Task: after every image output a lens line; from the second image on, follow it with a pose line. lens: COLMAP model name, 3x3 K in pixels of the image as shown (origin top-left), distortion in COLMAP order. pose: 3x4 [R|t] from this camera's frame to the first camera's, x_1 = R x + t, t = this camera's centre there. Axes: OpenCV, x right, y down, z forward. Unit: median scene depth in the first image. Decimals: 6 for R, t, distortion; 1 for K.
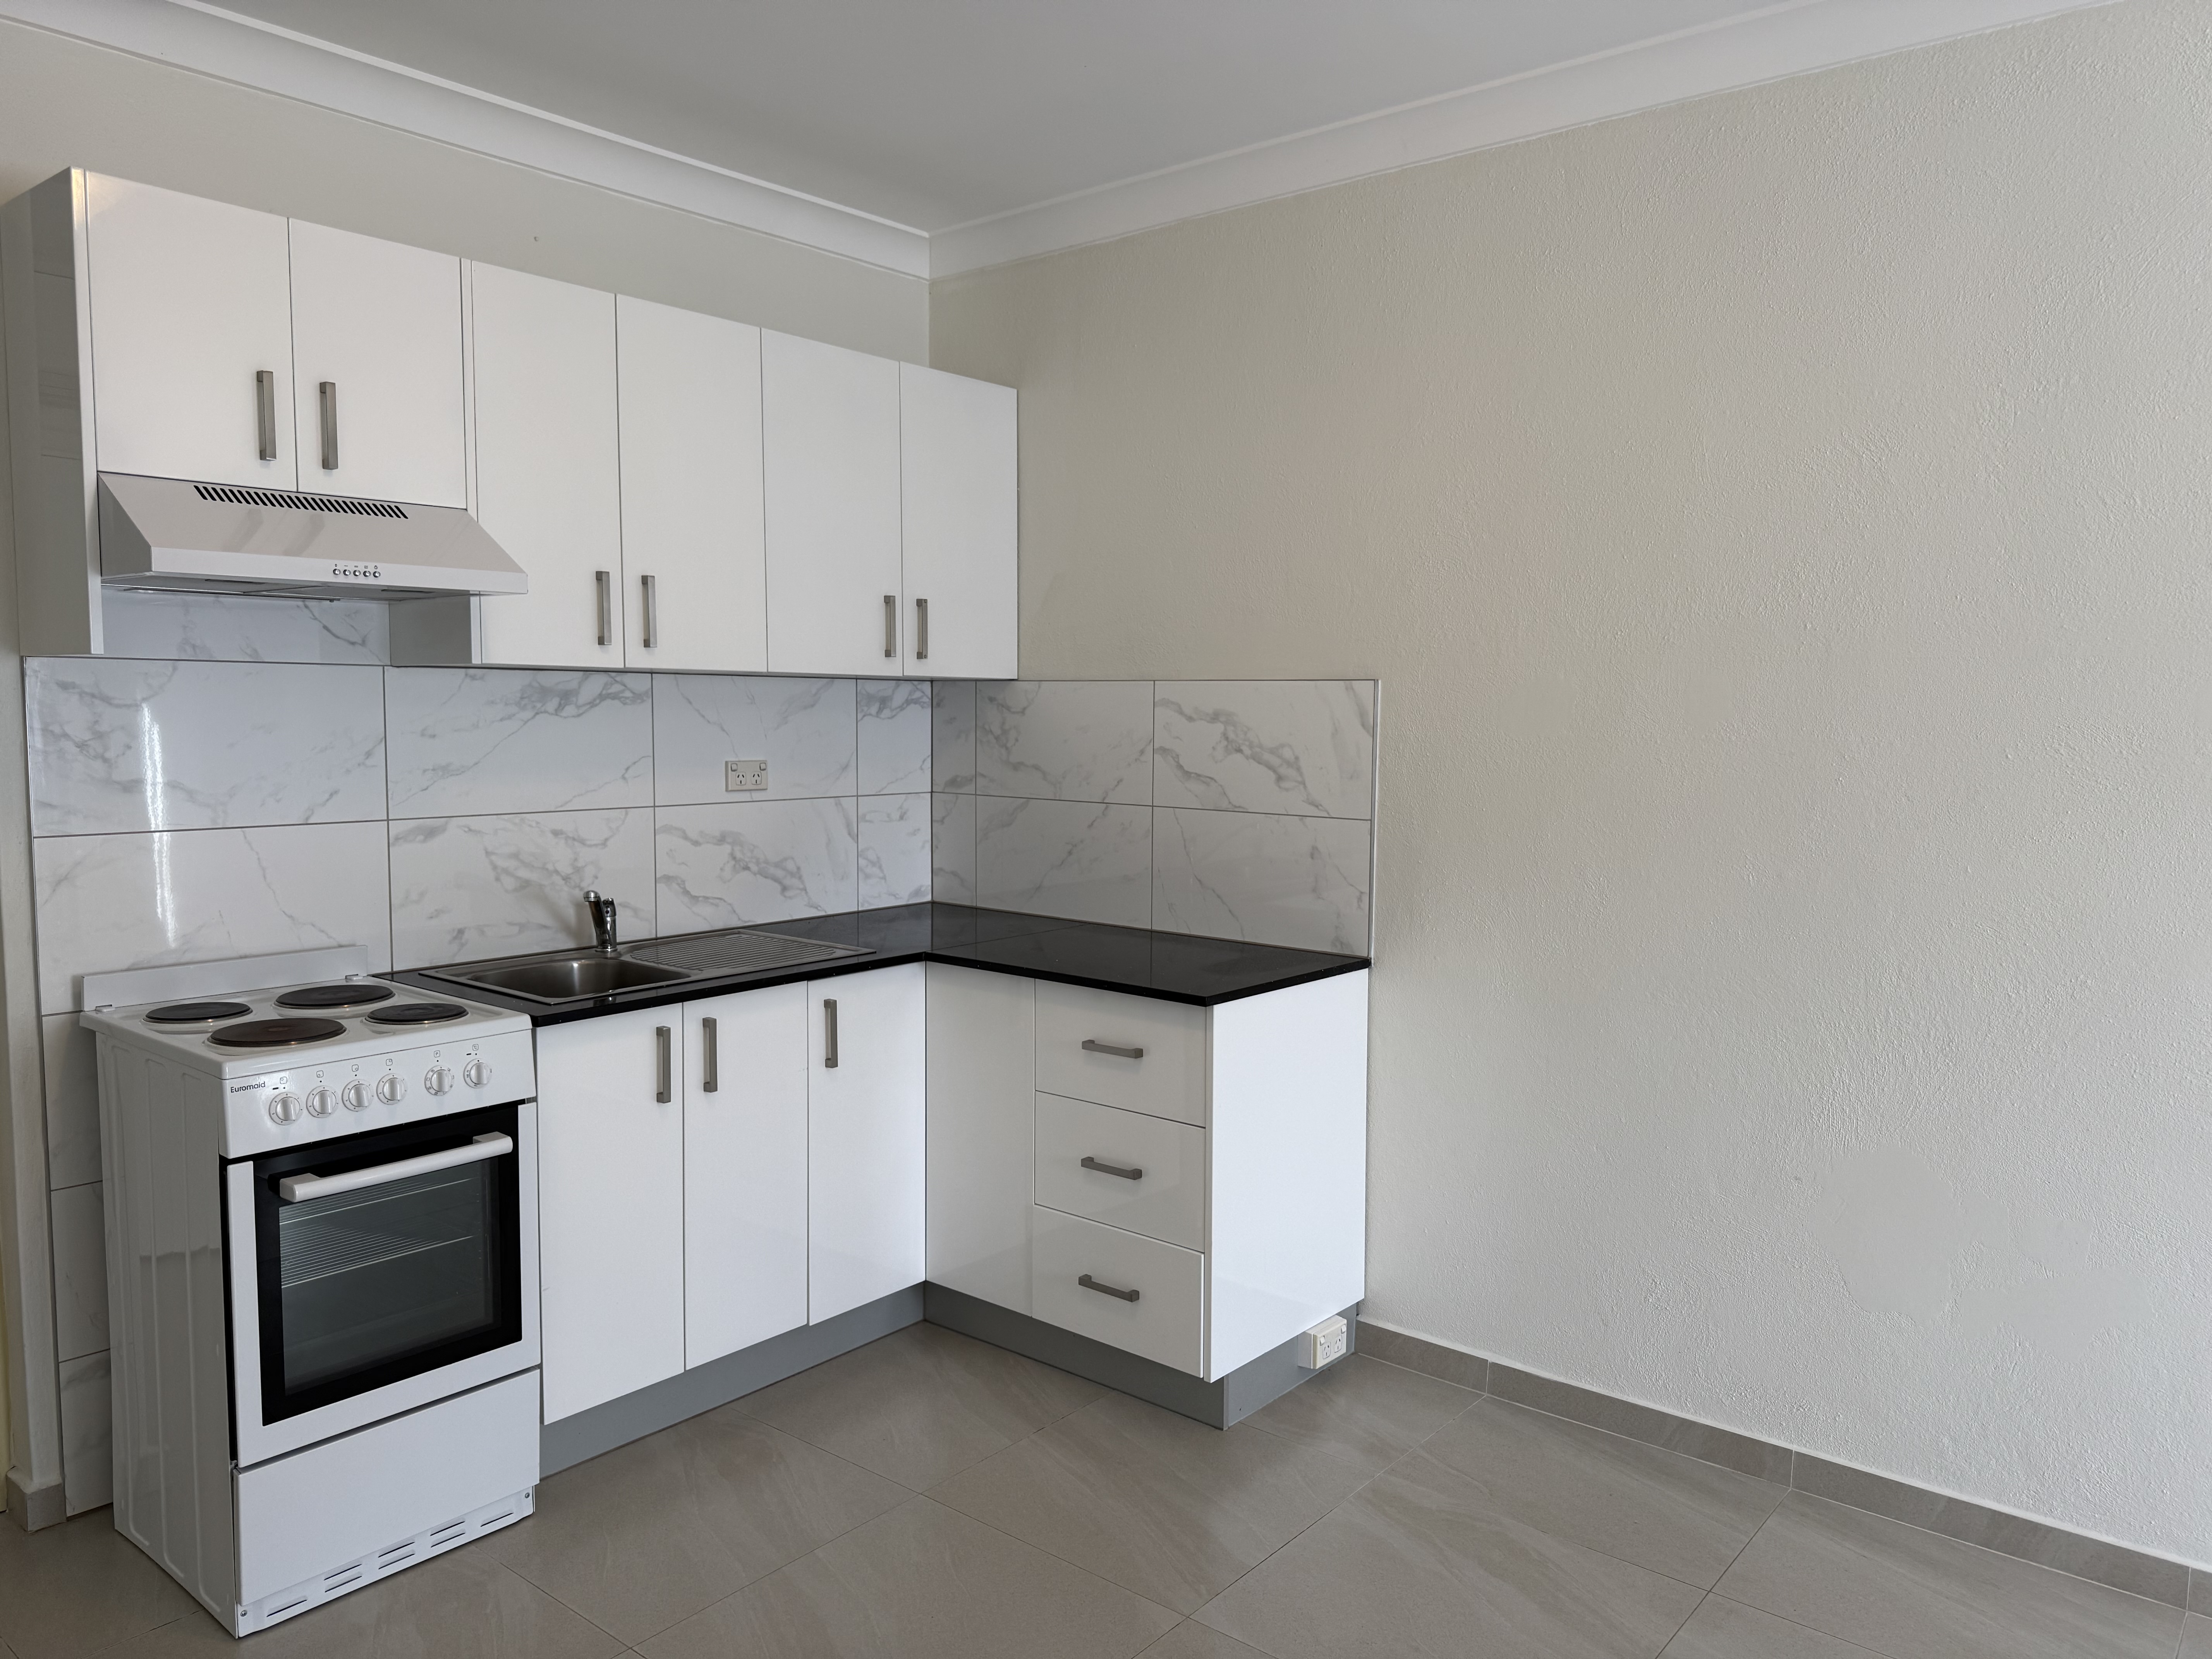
lens RADIAL K [[1573.2, 0, 1116.2], [0, 1573.2, 828.0], [0, 0, 1]] dist [-0.015260, -0.006346]
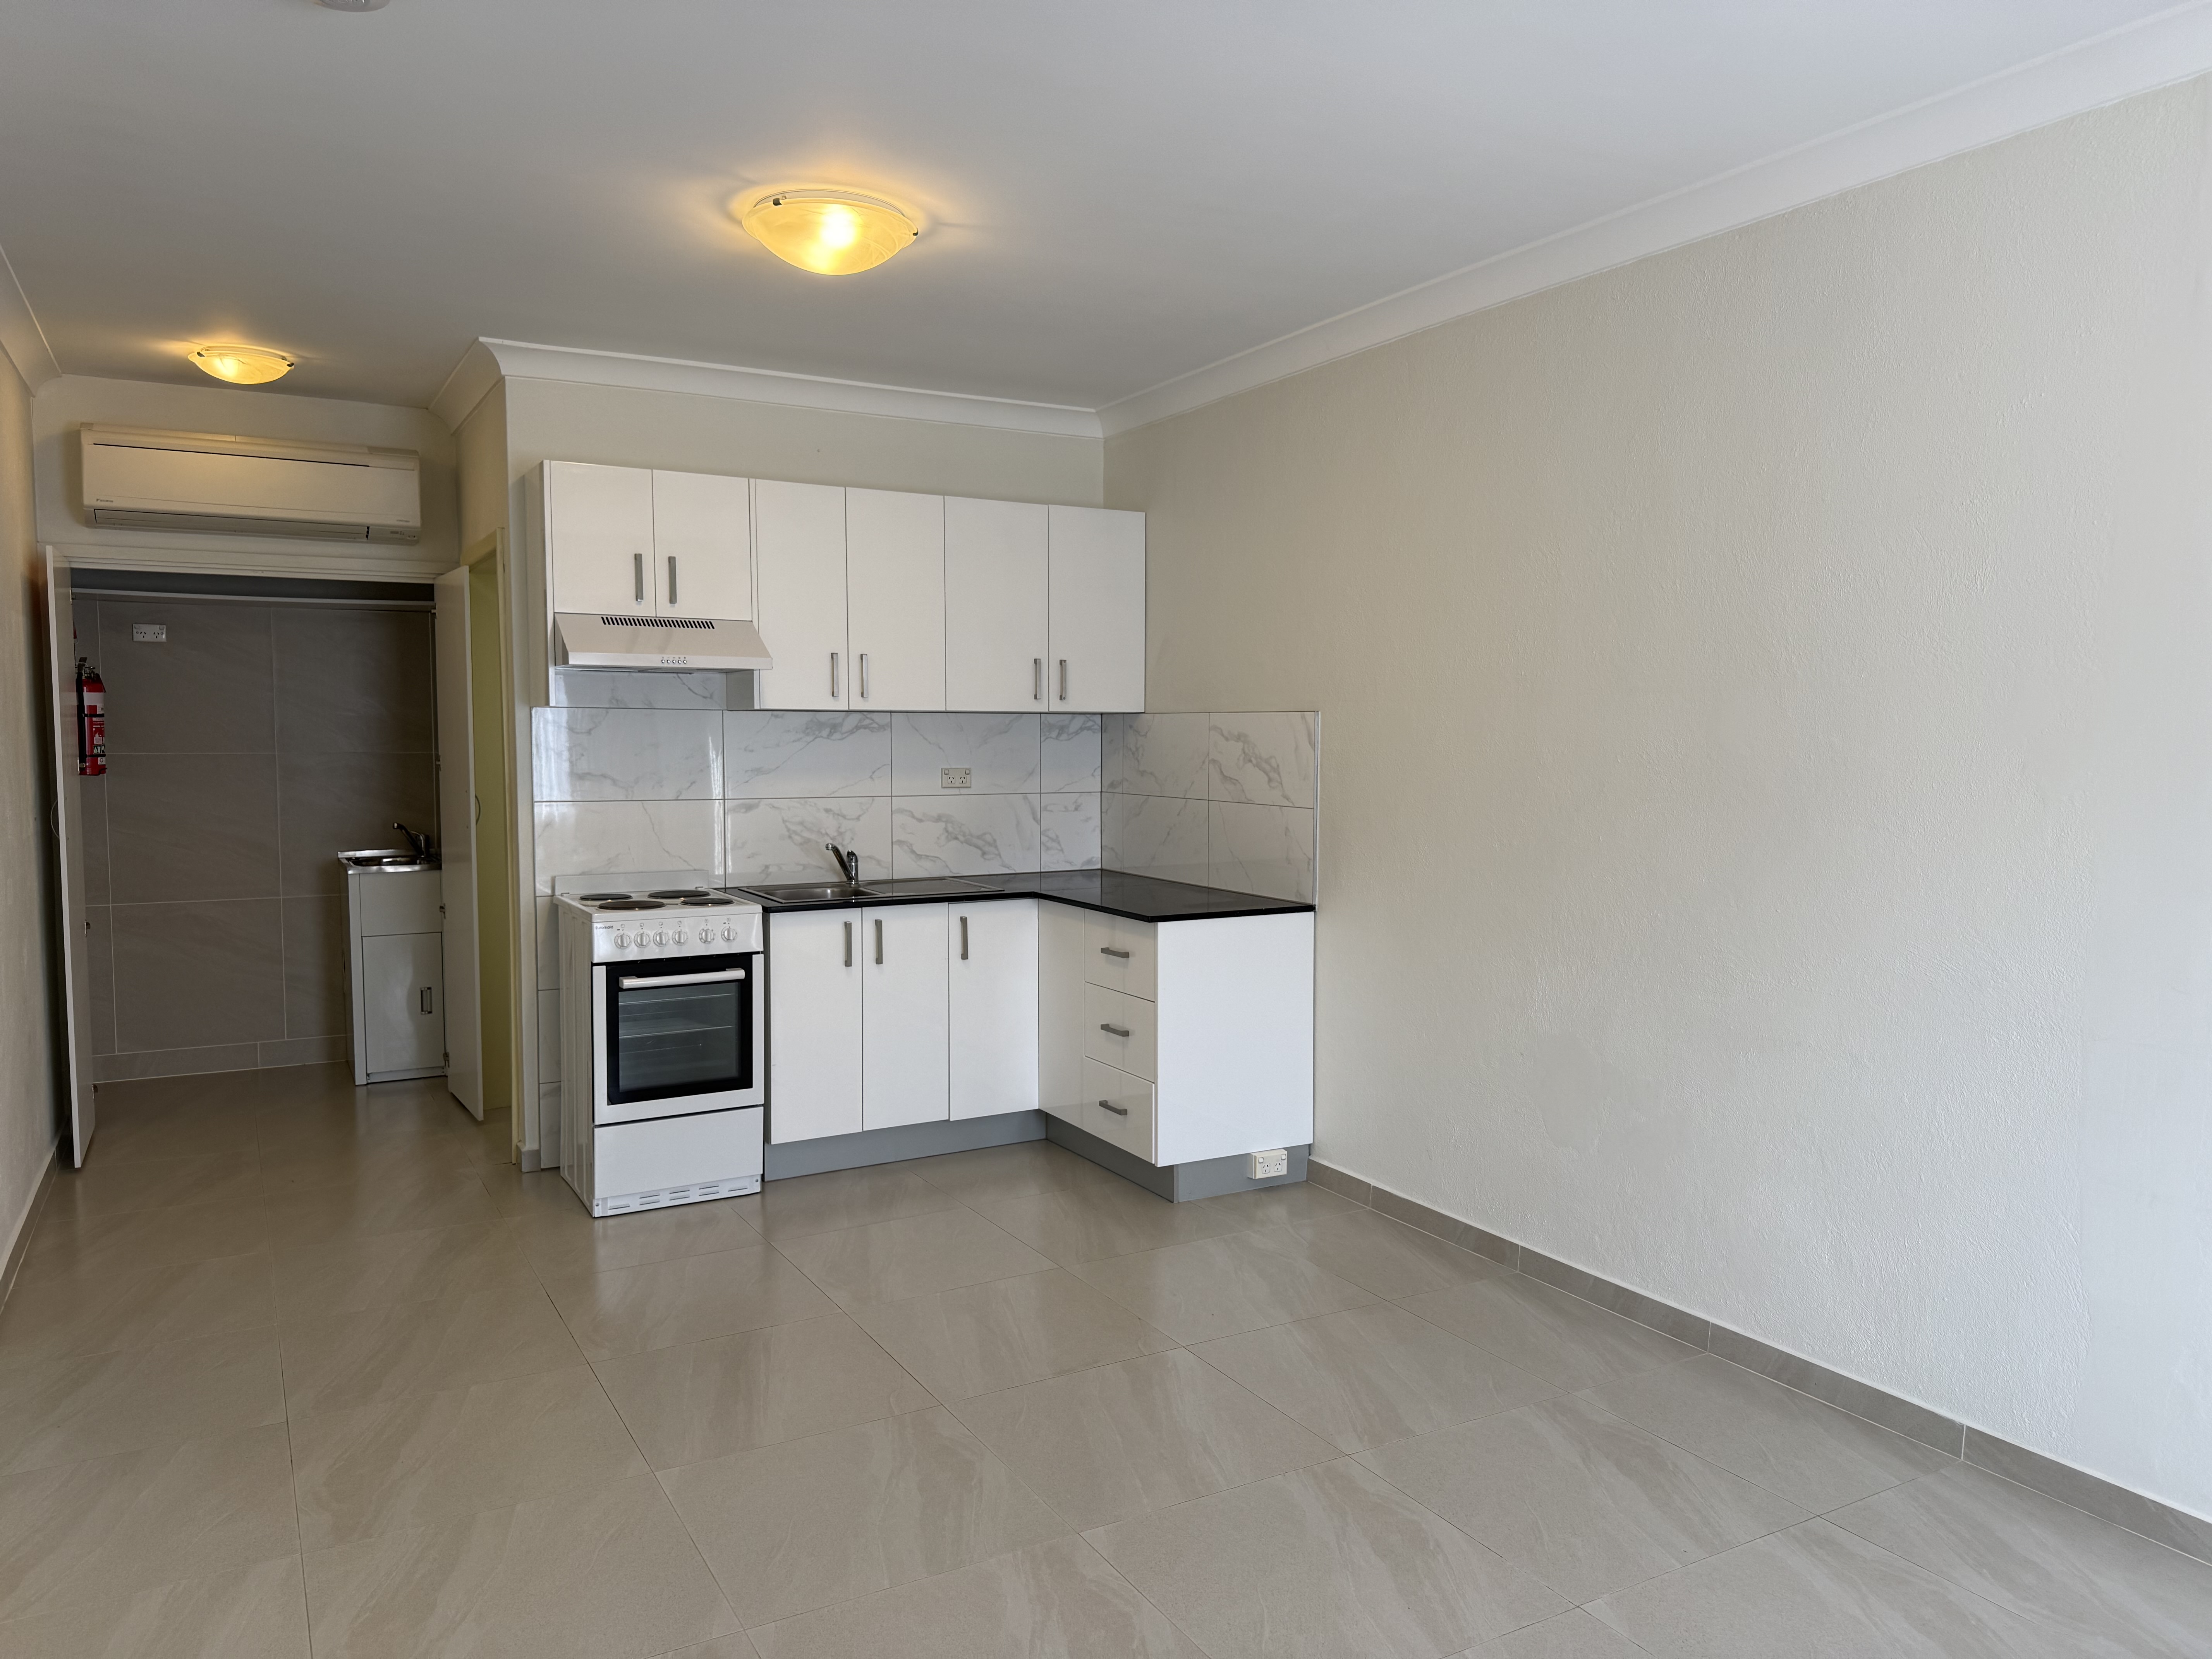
lens RADIAL K [[1573.2, 0, 1104.2], [0, 1573.2, 824.9], [0, 0, 1]] dist [-0.015260, -0.006346]
pose [[0.932246, 0.015456, -0.361496, 0.531812], [-0.023205, 0.999584, -0.017104, 0.041583], [0.361081, 0.024334, 0.932217, -0.439510]]
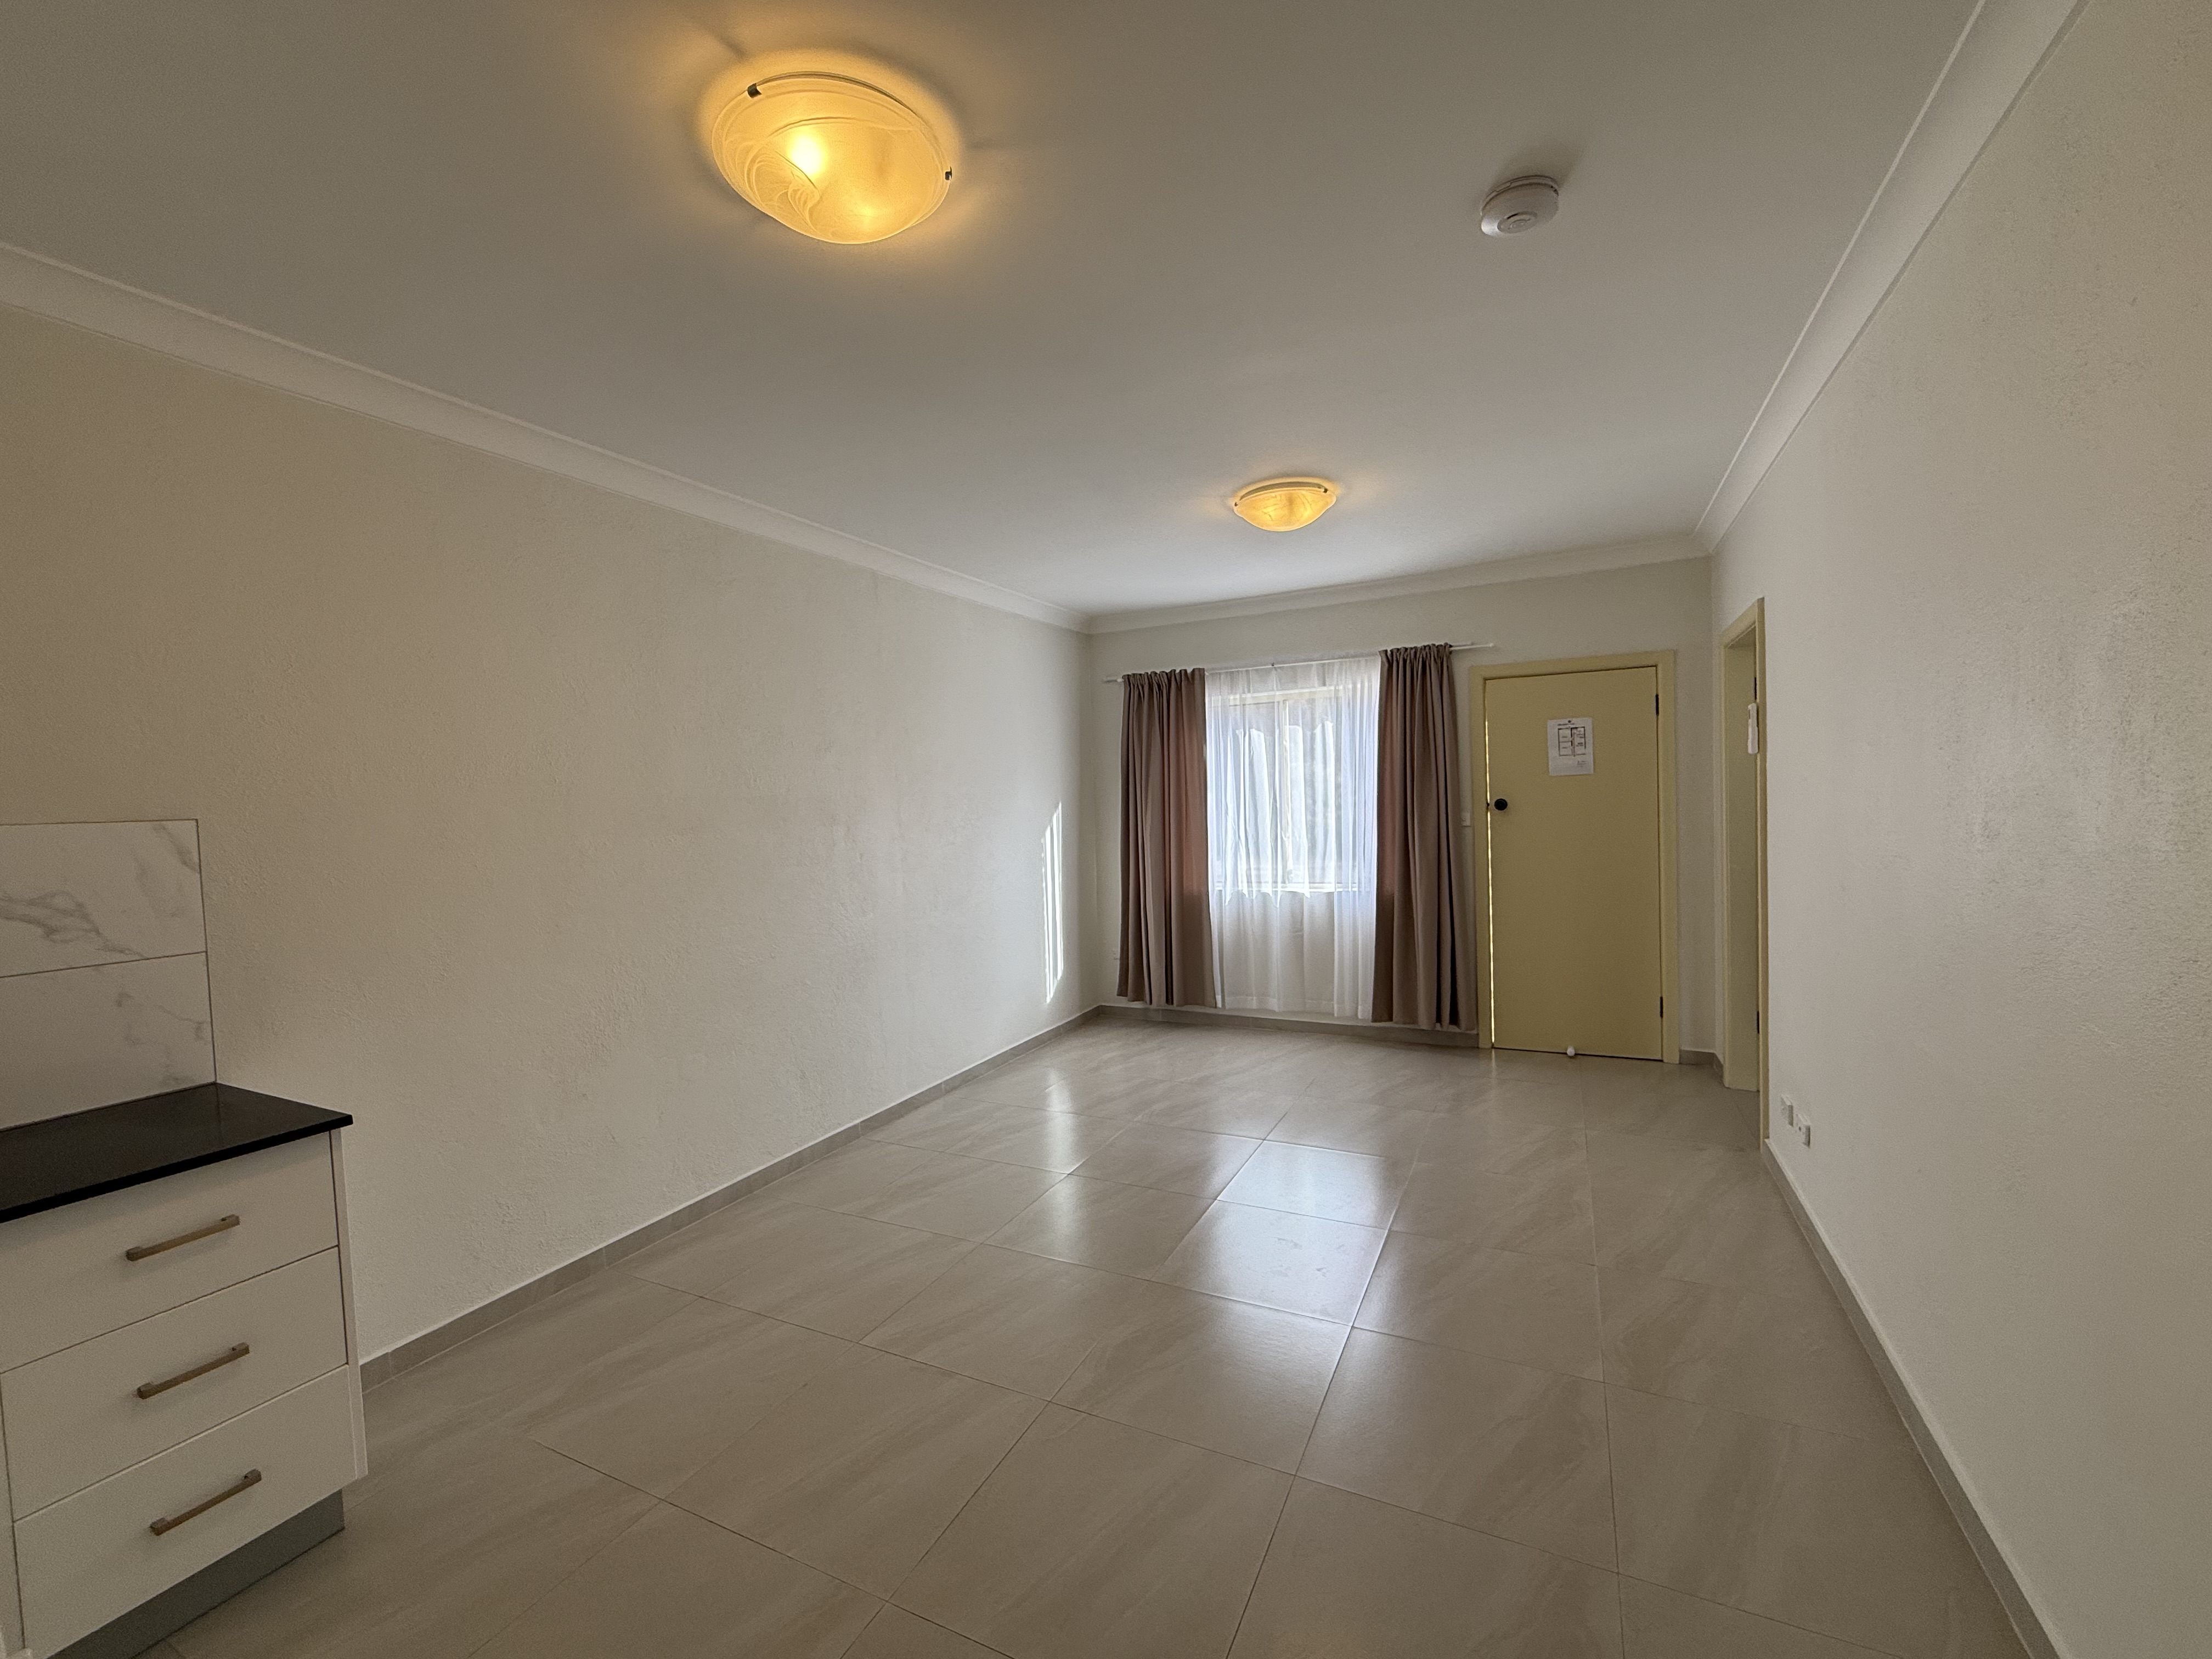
lens RADIAL K [[961.4, 0, 1102.5], [0, 961.4, 853.4], [0, 0, 1]] dist [0.003146, 0.000741]
pose [[-0.263344, -0.059434, 0.962870, -0.647333], [0.100287, 0.991006, 0.088599, -0.070658], [-0.959475, 0.119895, -0.255015, 0.608915]]
